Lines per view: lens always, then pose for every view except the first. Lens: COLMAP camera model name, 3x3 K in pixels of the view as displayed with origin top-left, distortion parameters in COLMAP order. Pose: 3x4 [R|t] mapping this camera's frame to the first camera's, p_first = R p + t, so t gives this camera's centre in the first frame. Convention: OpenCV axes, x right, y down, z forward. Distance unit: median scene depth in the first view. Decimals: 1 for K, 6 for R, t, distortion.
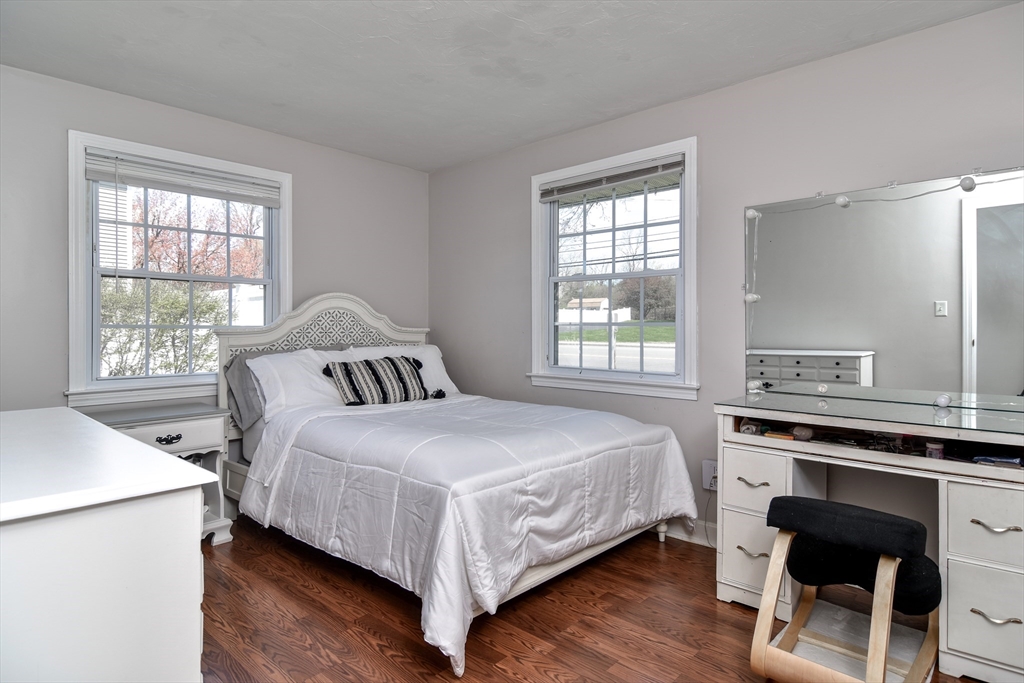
lens RADIAL K [[539.9, 0, 518.7], [0, 539.9, 337.2], [0, 0, 1]] dist [0.007560, -0.008224]
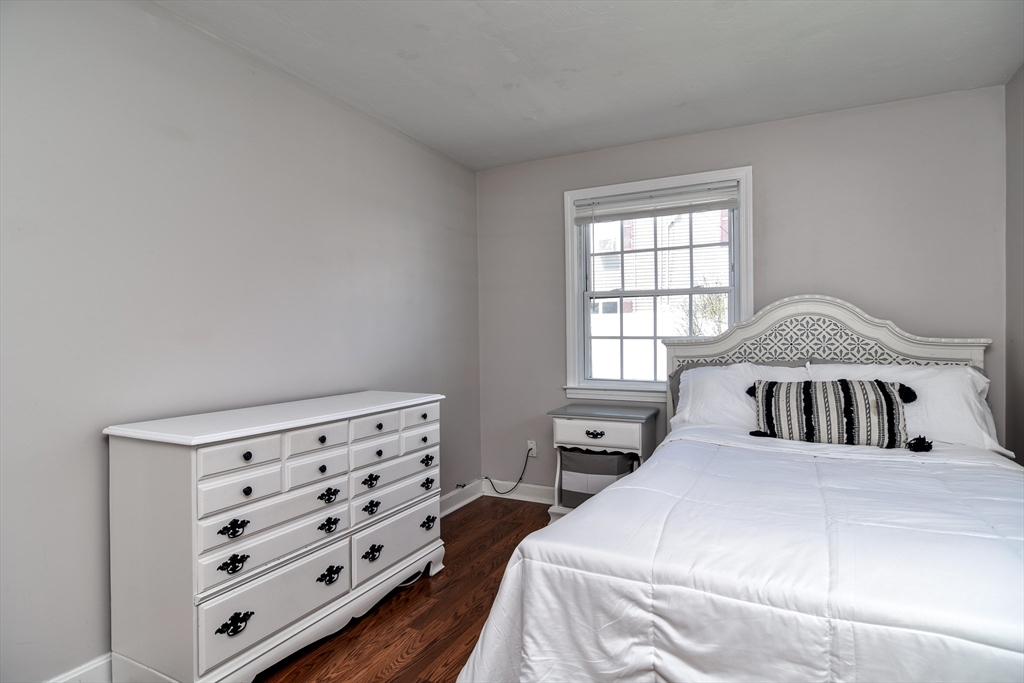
lens RADIAL K [[539.9, 0, 519.7], [0, 539.9, 343.4], [0, 0, 1]] dist [0.007560, -0.008224]
pose [[0.291517, 0.012413, -0.956485, 0.323974], [-0.011154, 0.999892, 0.009577, -0.013449], [0.956501, 0.007877, 0.291624, 0.380054]]
